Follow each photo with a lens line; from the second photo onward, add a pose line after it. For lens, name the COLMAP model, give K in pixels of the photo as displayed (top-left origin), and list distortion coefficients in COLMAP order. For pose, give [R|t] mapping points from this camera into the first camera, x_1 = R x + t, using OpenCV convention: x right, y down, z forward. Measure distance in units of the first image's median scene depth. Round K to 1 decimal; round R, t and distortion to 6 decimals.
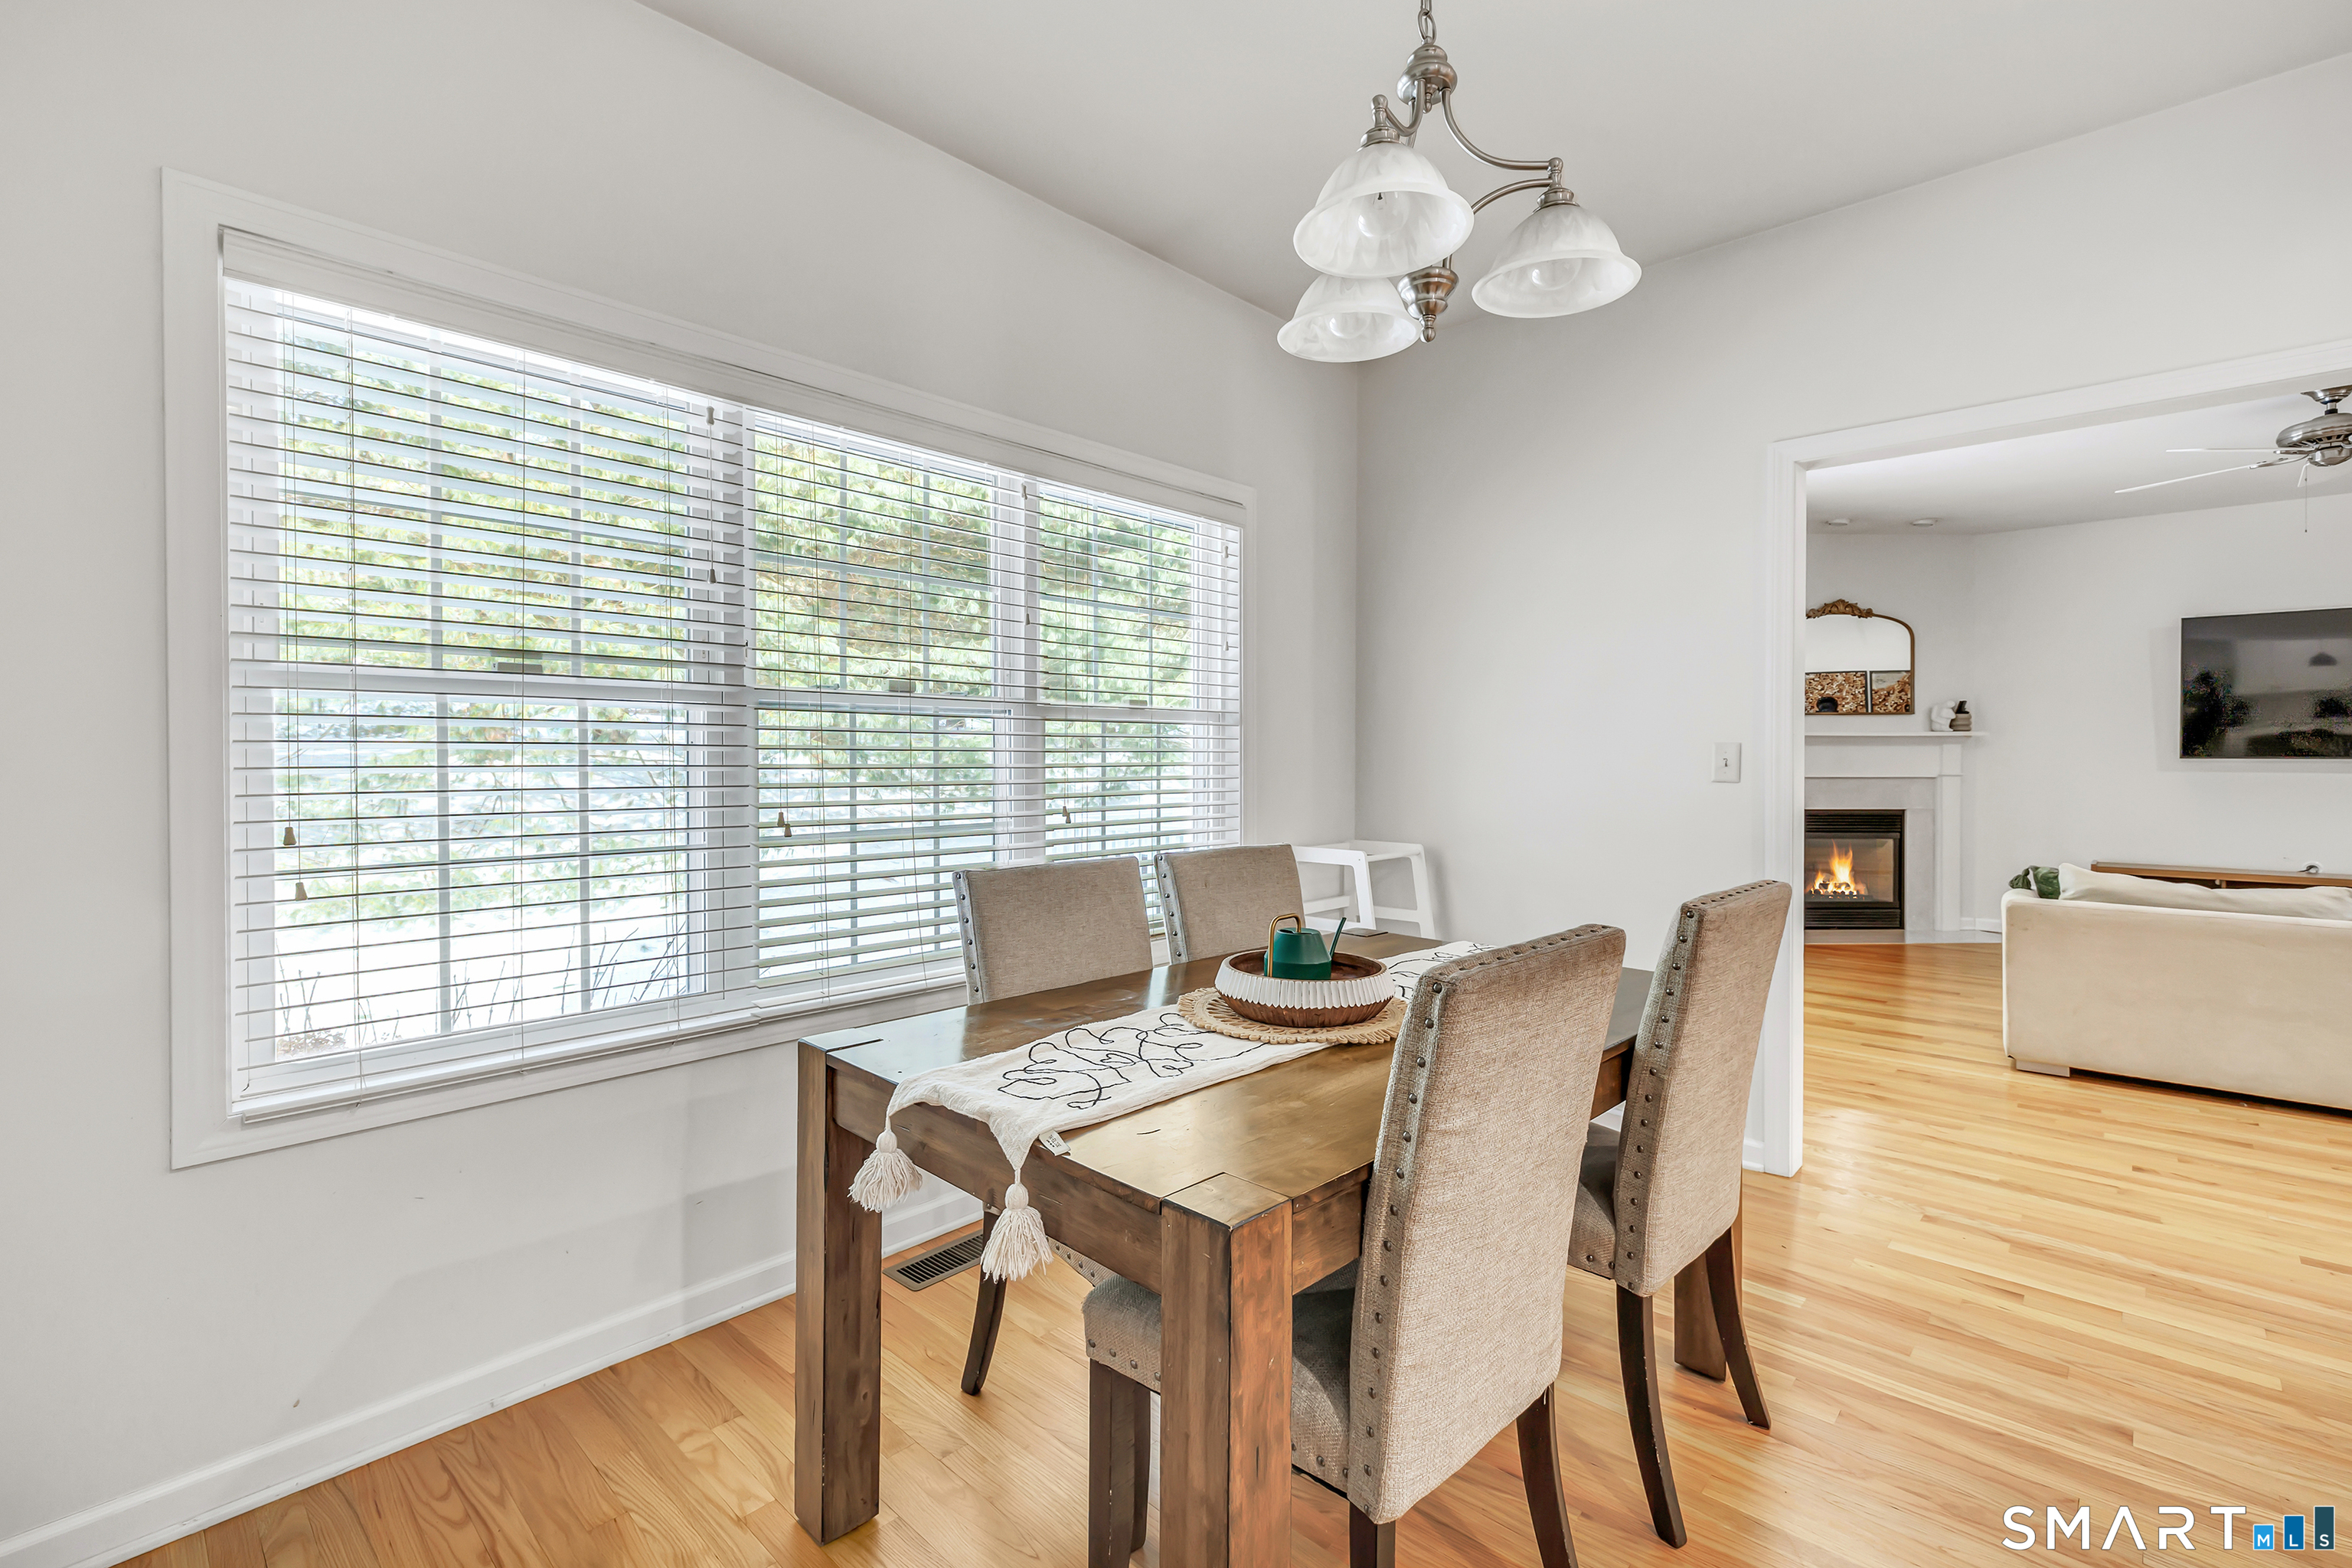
lens RADIAL K [[1055.8, 0, 1181.5], [0, 1055.8, 749.1], [0, 0, 1]] dist [0.002910, 0.000415]
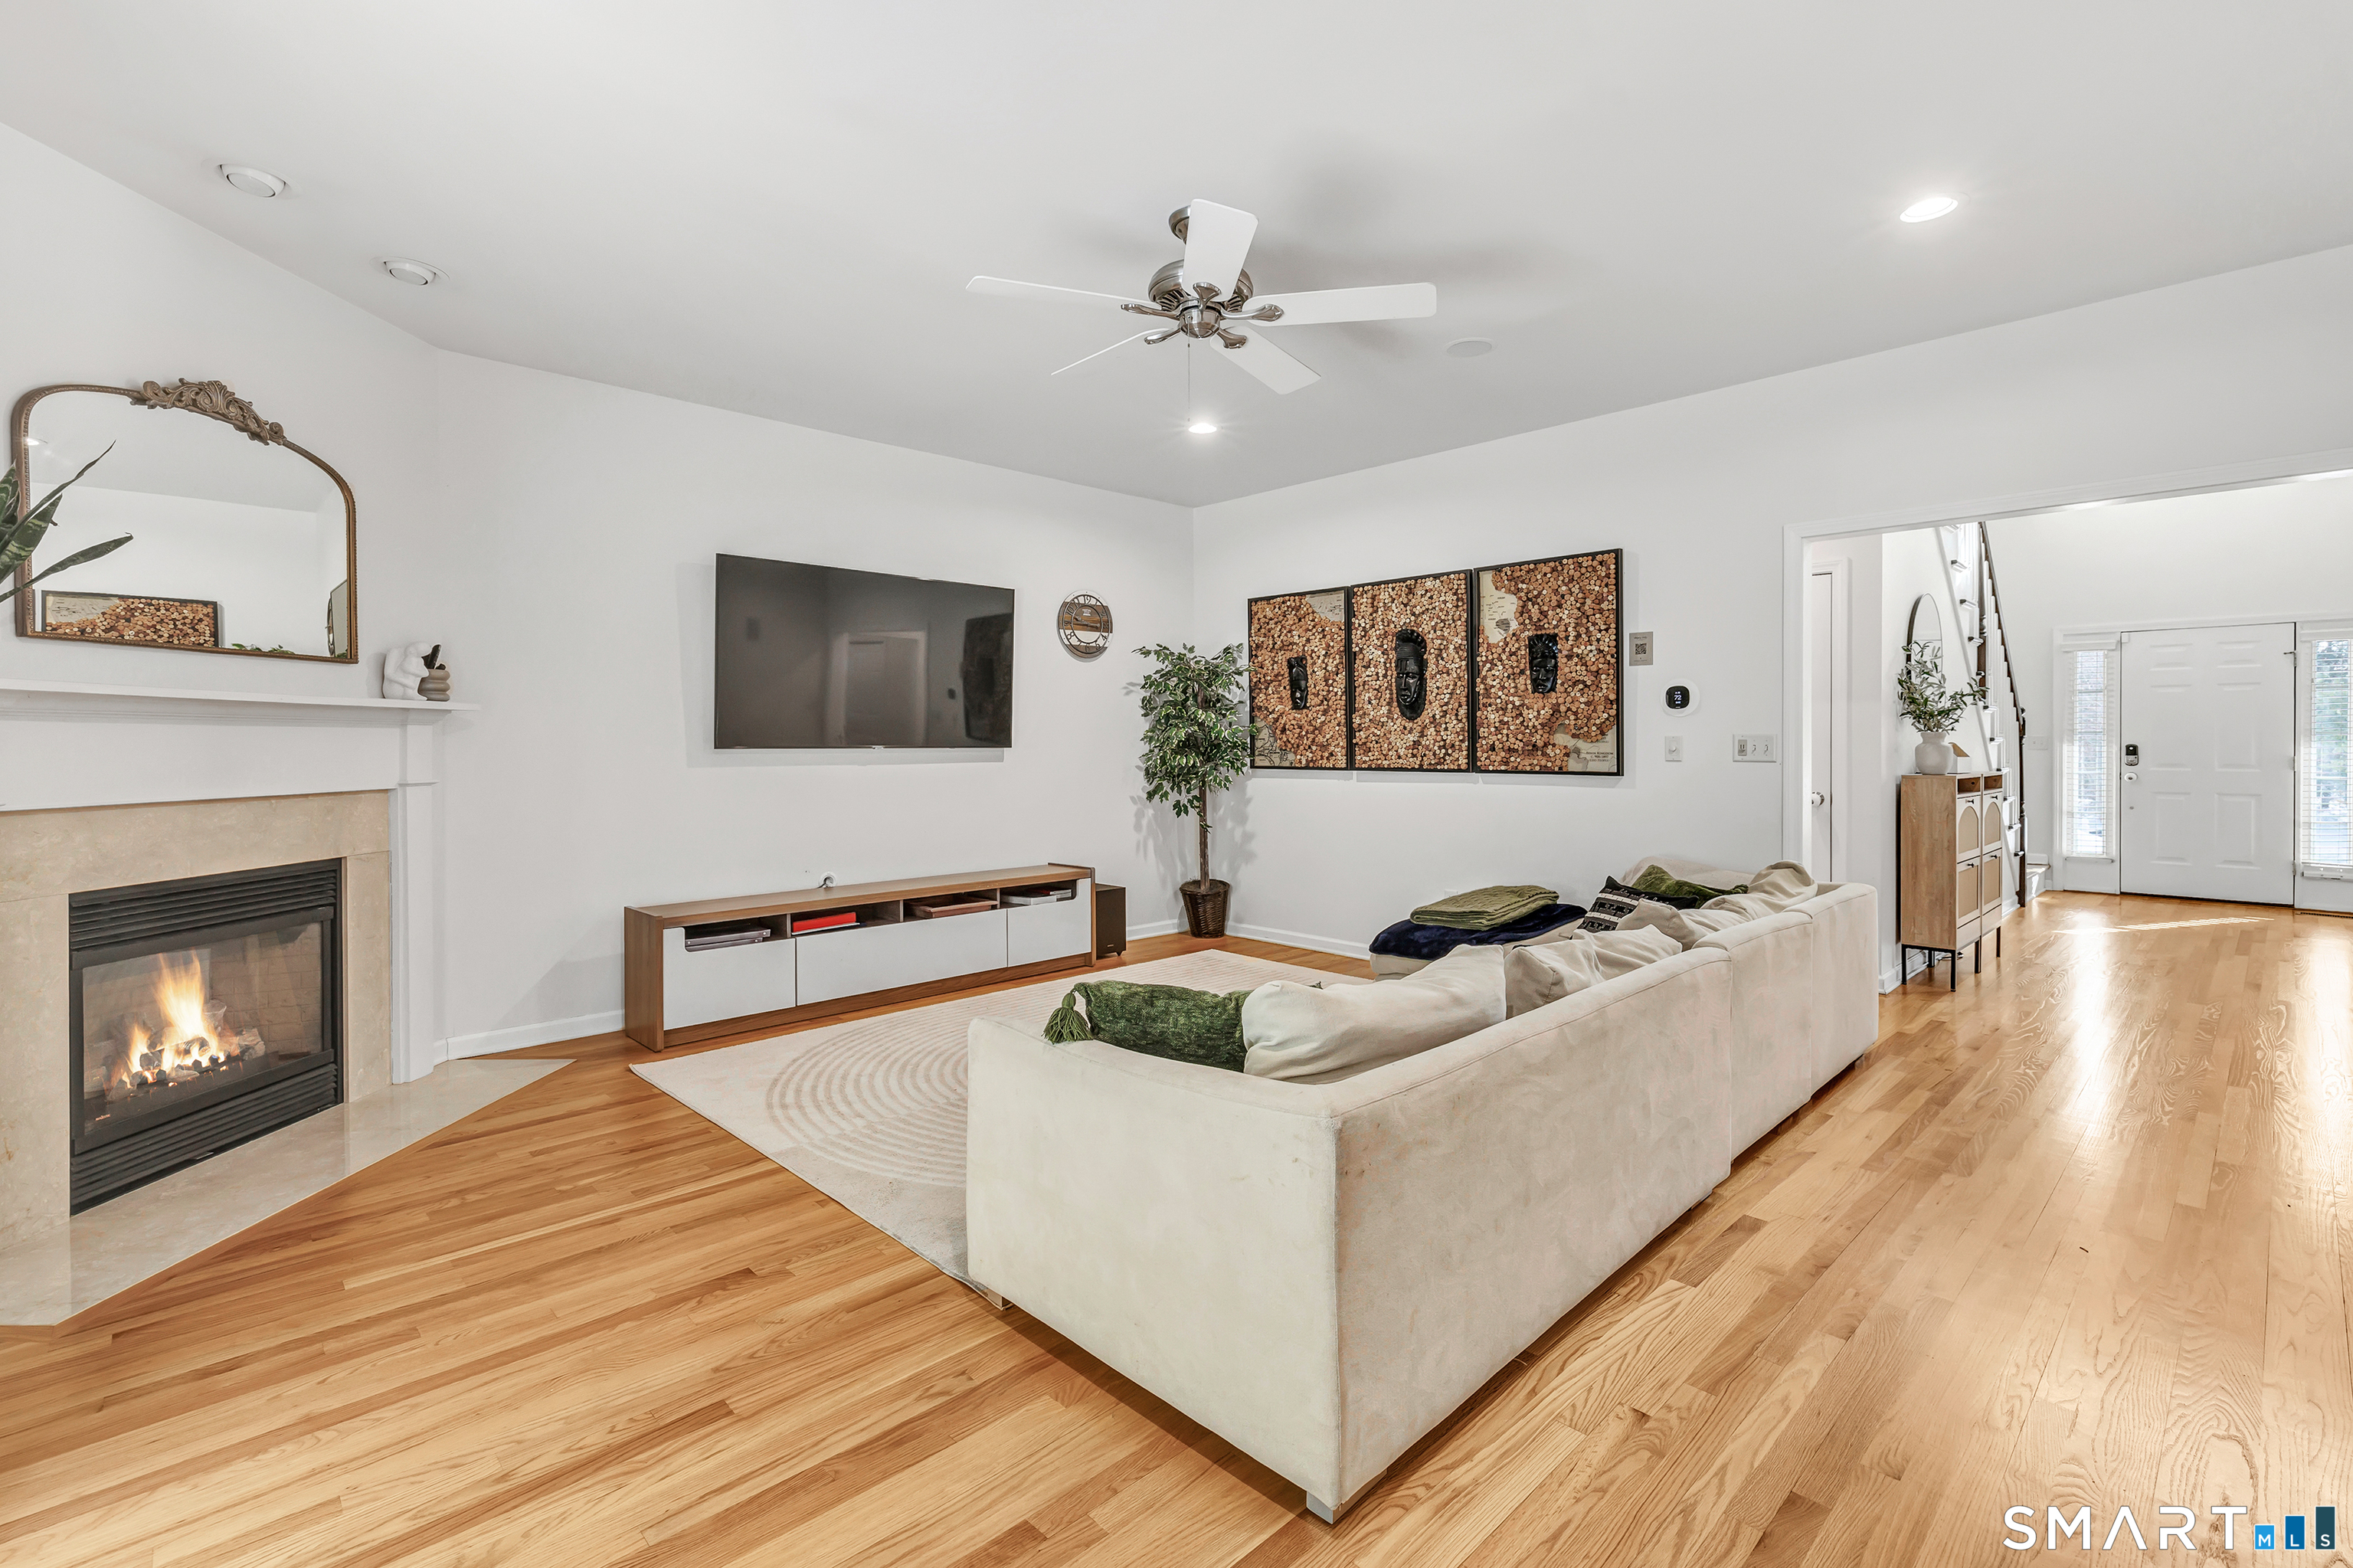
lens RADIAL K [[1056.3, 0, 1131.2], [0, 1056.3, 737.9], [0, 0, 1]] dist [0.002910, 0.000415]
pose [[0.066474, 0.000242, 0.997788, 0.263253], [0.001209, 0.999999, -0.000323, 0.002770], [-0.997787, 0.001228, 0.066474, 0.717071]]
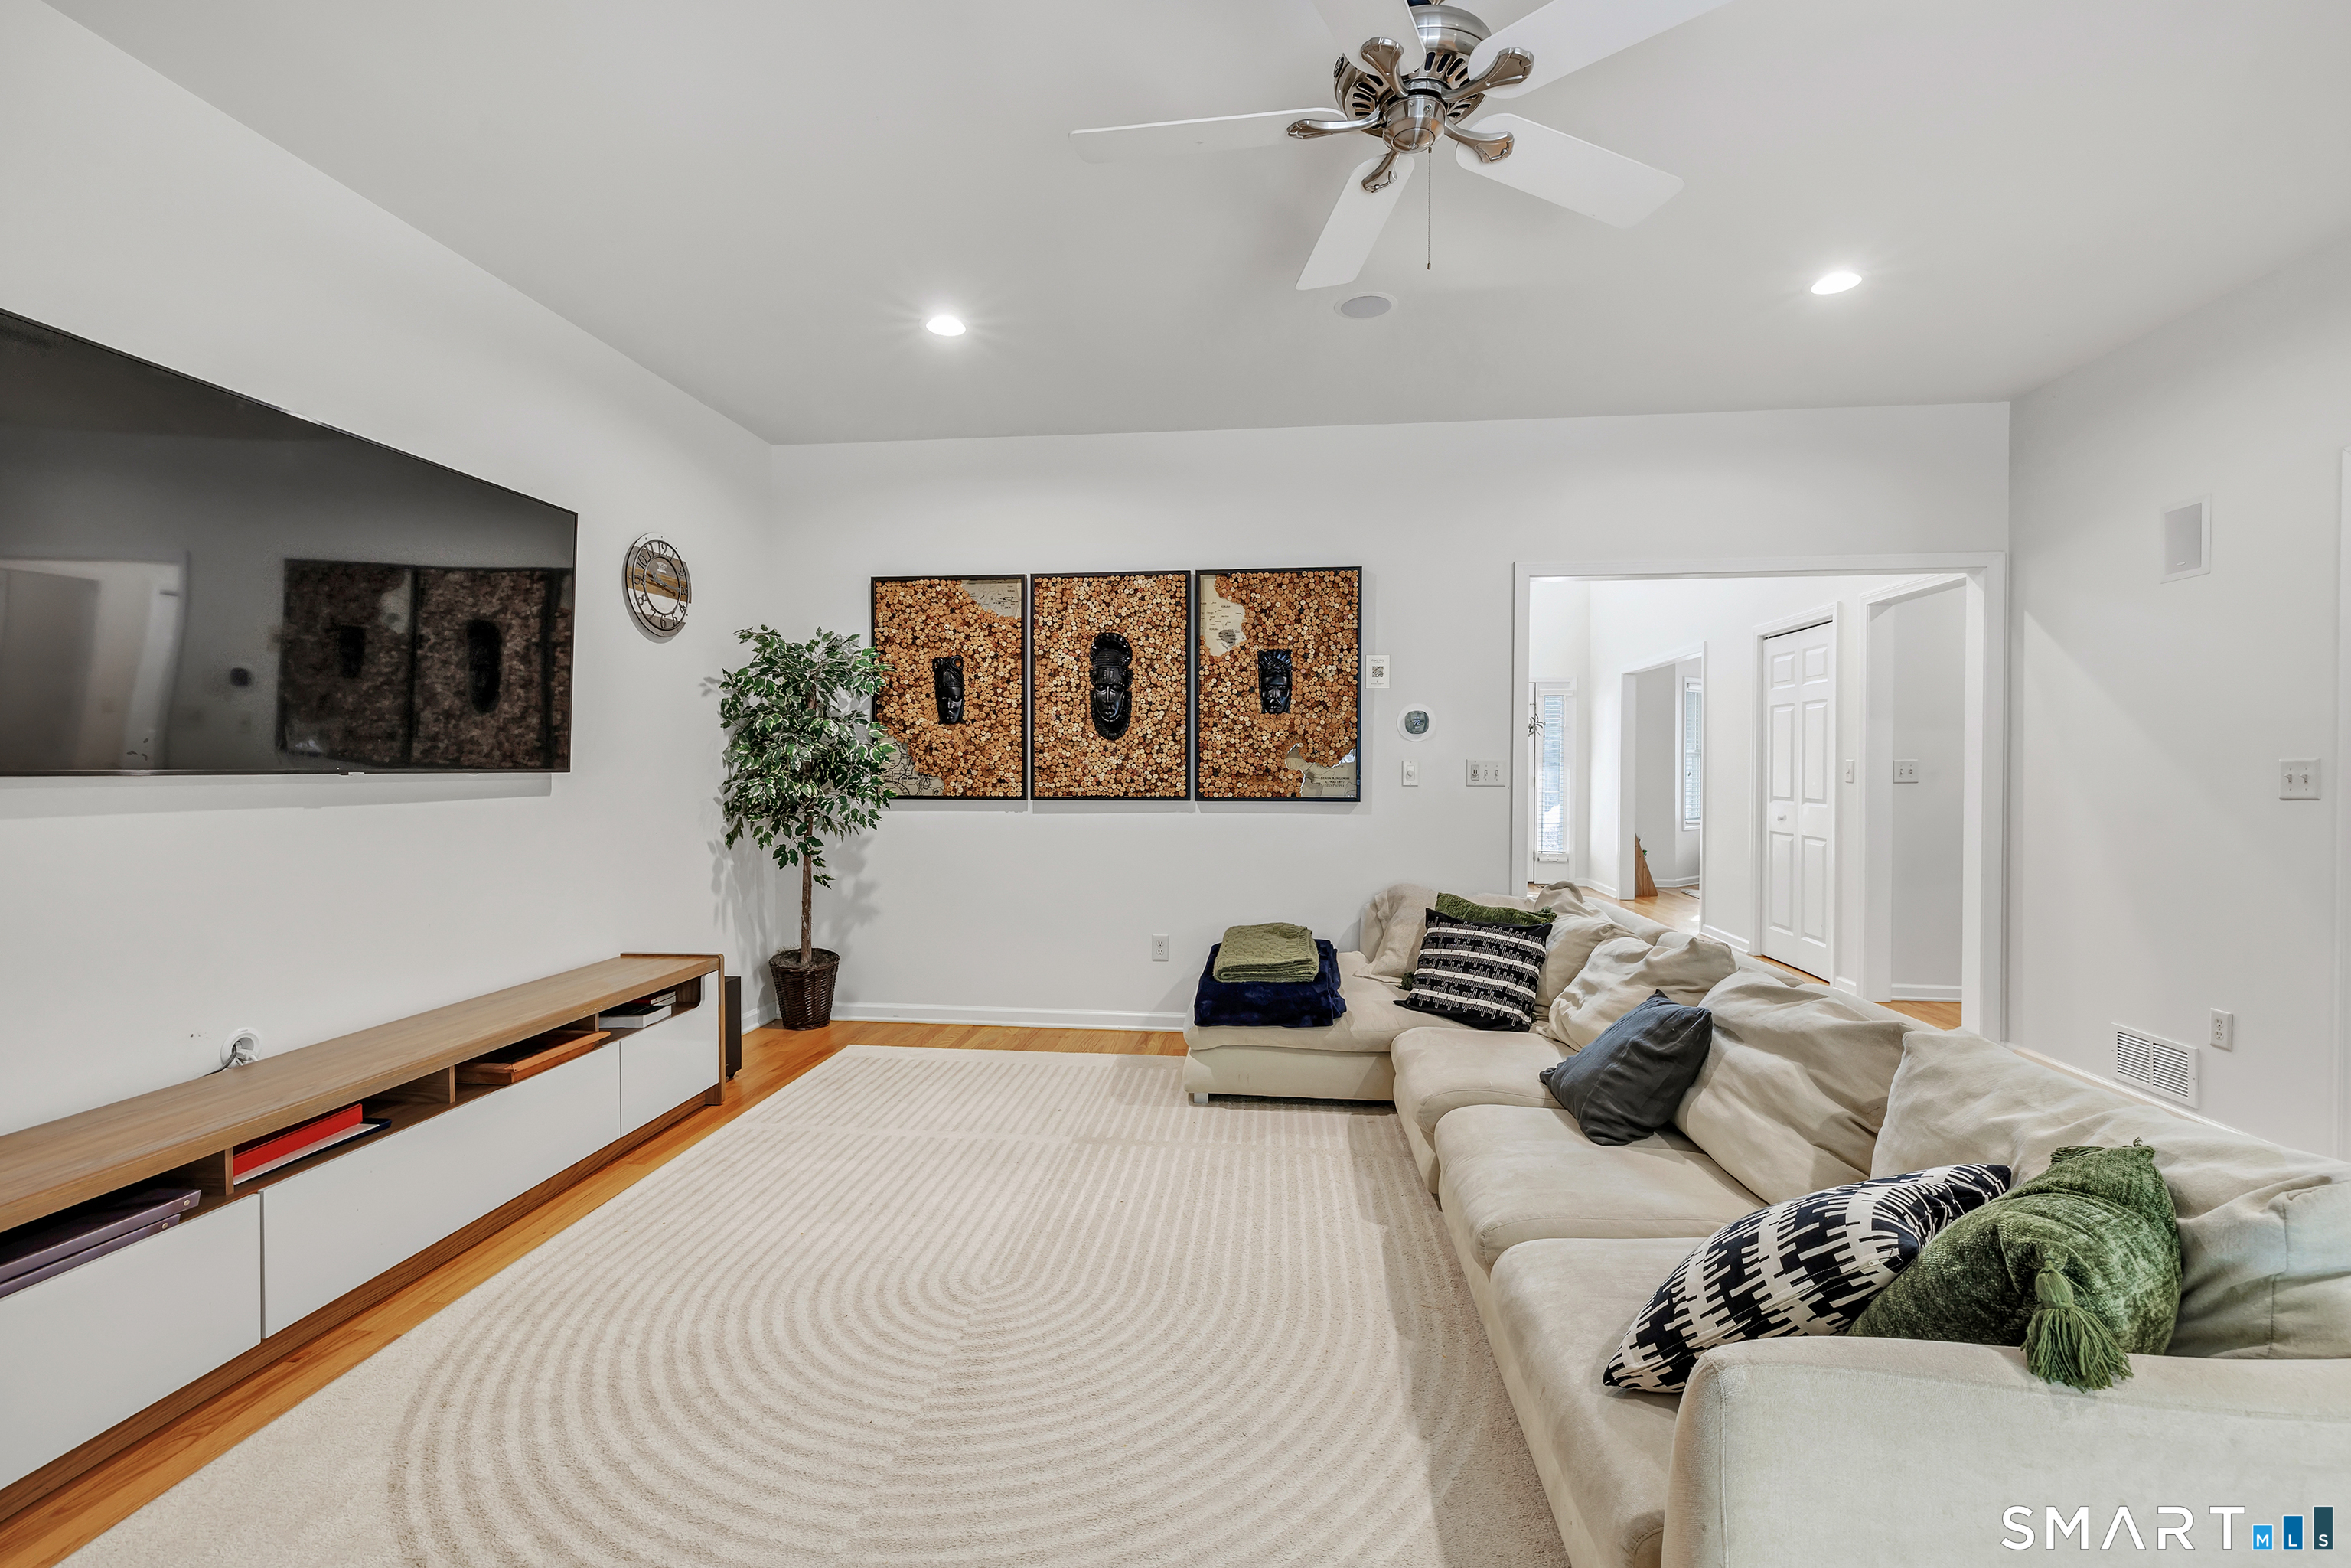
lens RADIAL K [[1055.3, 0, 1172.1], [0, 1055.3, 769.9], [0, 0, 1]] dist [0.002910, 0.000415]
pose [[-0.596640, -0.010638, 0.802439, 0.535317], [-0.006198, 0.999943, 0.008648, 0.002545], [-0.802485, 0.000186, -0.596672, 0.962369]]
